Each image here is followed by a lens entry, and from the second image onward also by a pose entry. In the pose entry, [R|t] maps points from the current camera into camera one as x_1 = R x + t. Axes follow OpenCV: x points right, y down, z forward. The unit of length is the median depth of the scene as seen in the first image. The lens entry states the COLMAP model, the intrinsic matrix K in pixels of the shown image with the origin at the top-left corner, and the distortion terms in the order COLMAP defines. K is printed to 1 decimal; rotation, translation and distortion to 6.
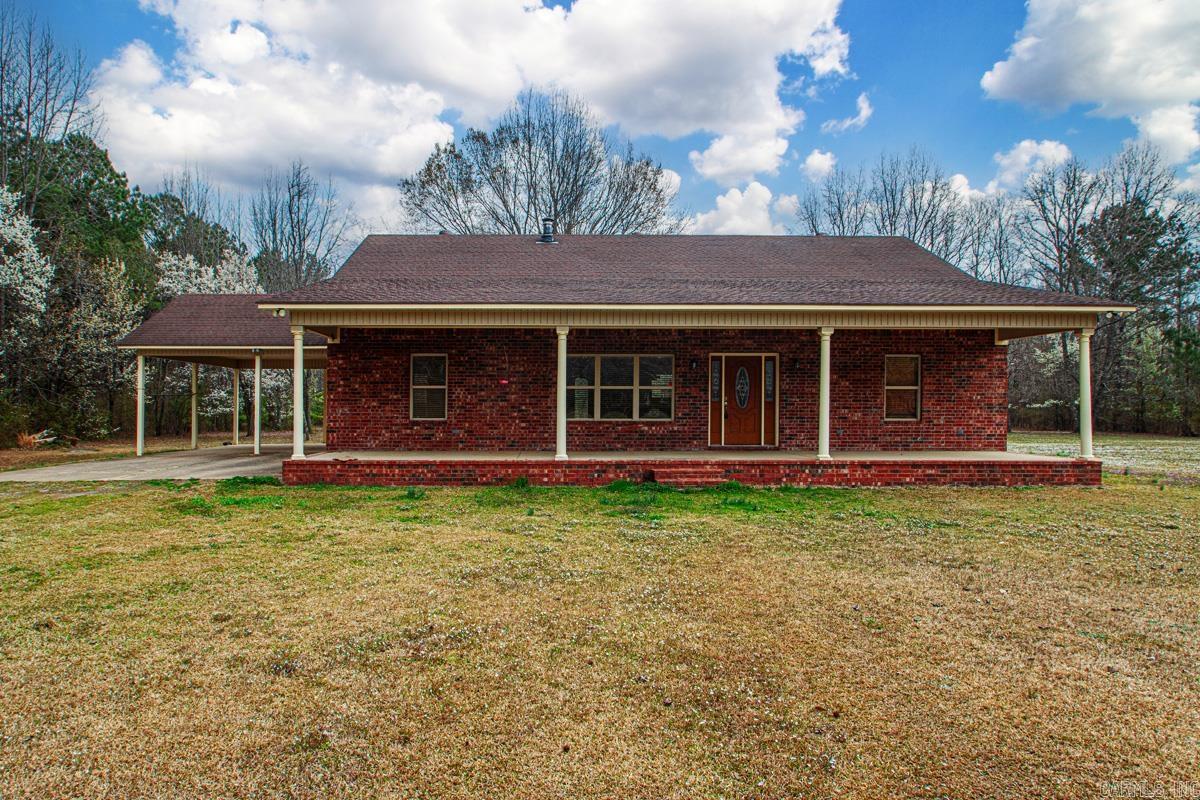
lens RADIAL K [[770.4, 0, 598.7], [0, 770.4, 420.1], [0, 0, 1]] dist [-0.027496, 0.003682]
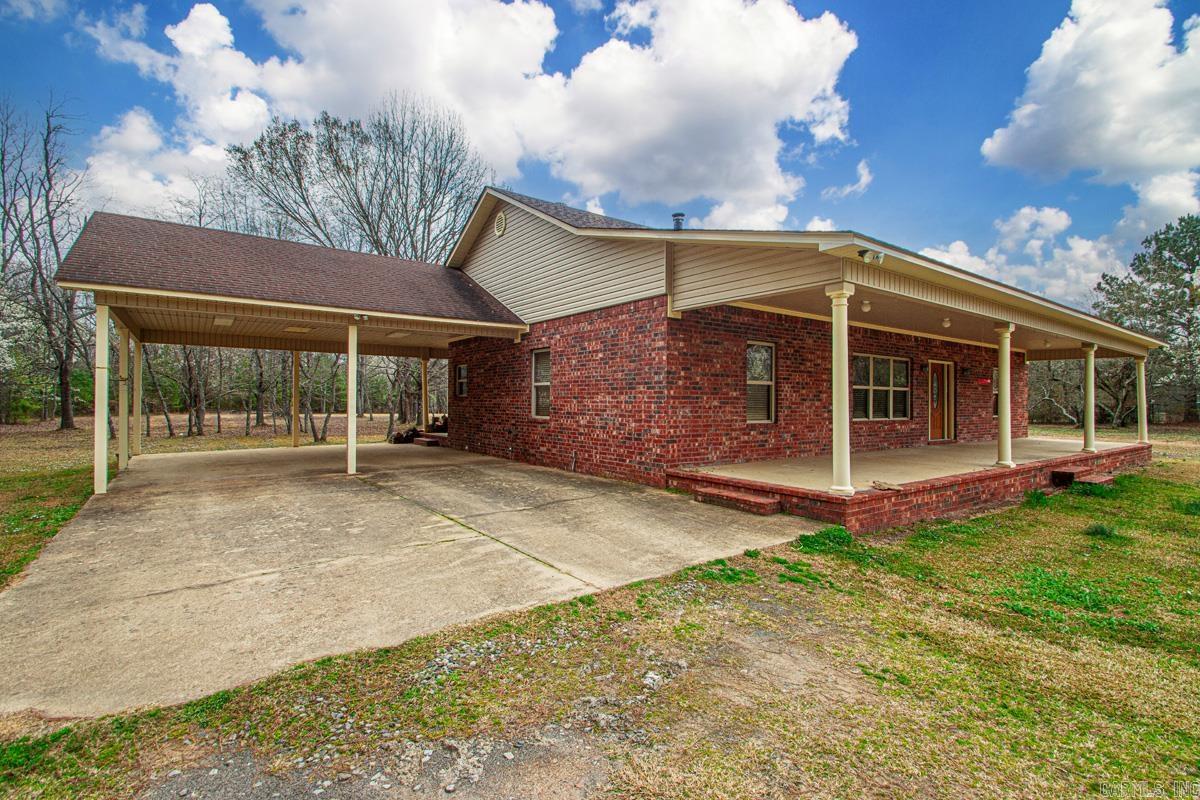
lens RADIAL K [[569.5, 0, 600.0], [0, 569.5, 400.0], [0, 0, 1]] dist [0.001442, -0.008542]
pose [[0.786663, 0.007632, 0.617335, -0.730448], [0.012138, 0.999539, -0.027823, -0.009800], [-0.617263, 0.029381, 0.786208, 0.628901]]
